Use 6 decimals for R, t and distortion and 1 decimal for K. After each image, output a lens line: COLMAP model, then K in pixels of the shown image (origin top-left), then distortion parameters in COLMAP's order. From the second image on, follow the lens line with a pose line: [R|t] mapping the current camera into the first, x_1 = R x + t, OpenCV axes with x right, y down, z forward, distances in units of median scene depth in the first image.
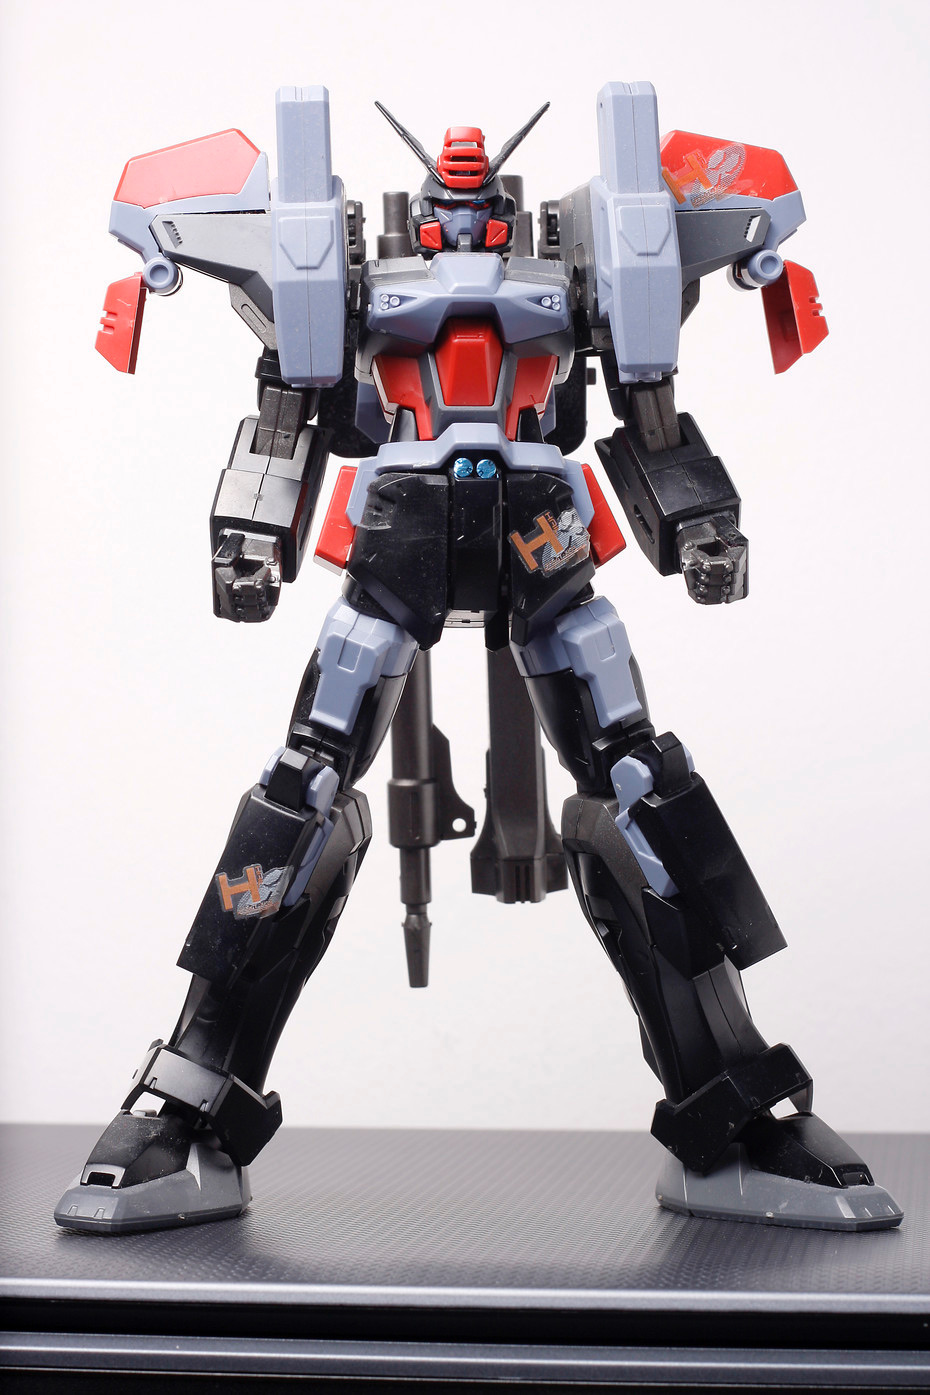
lens RADIAL K [[3610.4, 0, 465.9], [0, 3610.4, 697.8], [0, 0, 1]] dist [-0.173625, -0.699673]
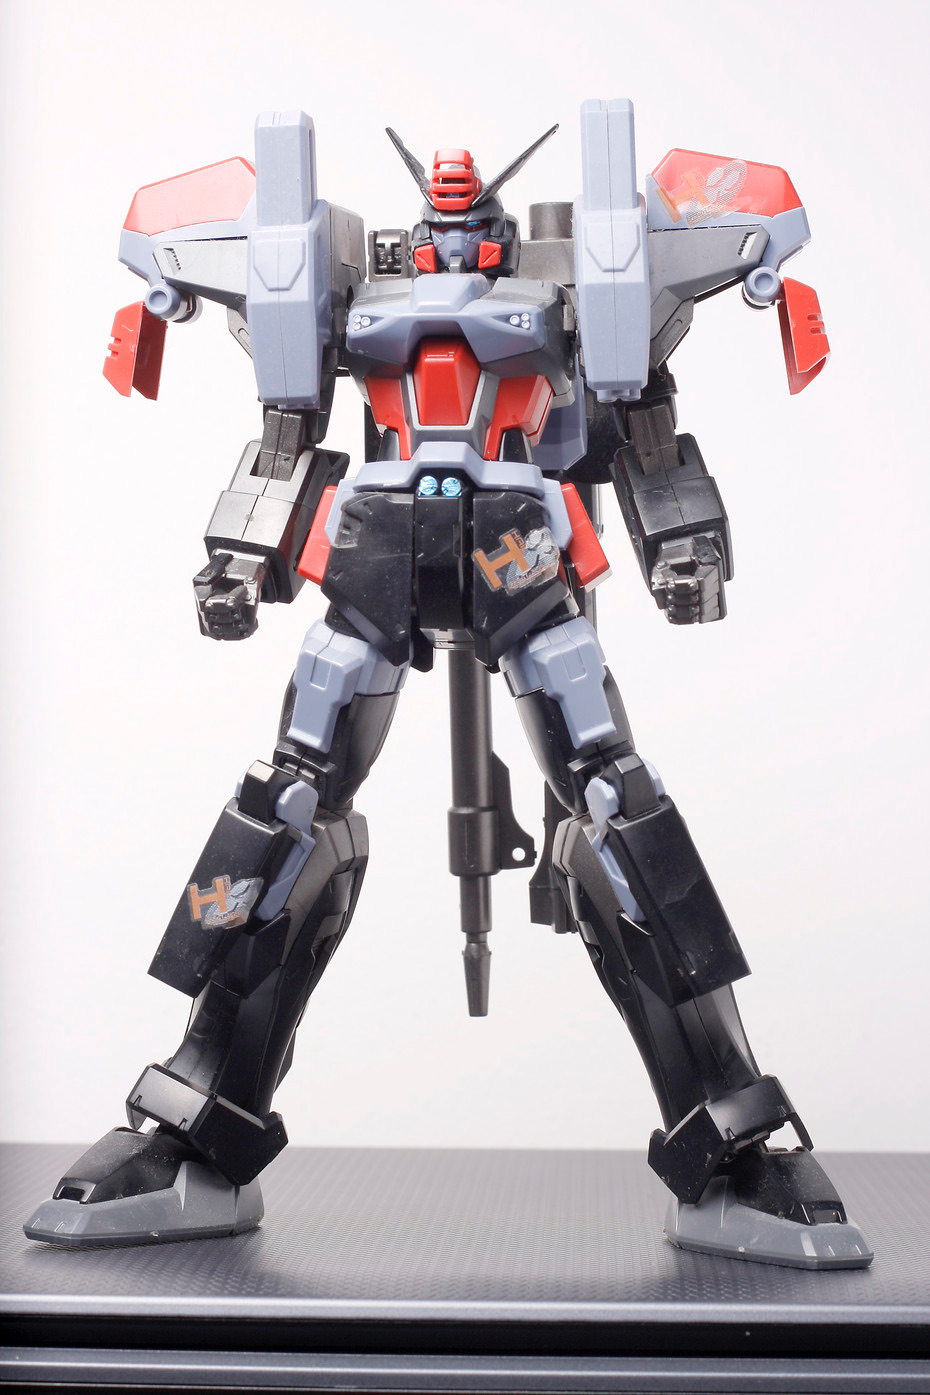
lens RADIAL K [[3610.4, 0, 465.9], [0, 3610.4, 697.8], [0, 0, 1]] dist [-0.173625, -0.699673]
pose [[0.975214, 0.008800, -0.221090, 0.226531], [-0.015241, 0.999507, -0.027443, 0.021846], [0.220740, 0.030132, 0.974867, 0.026583]]
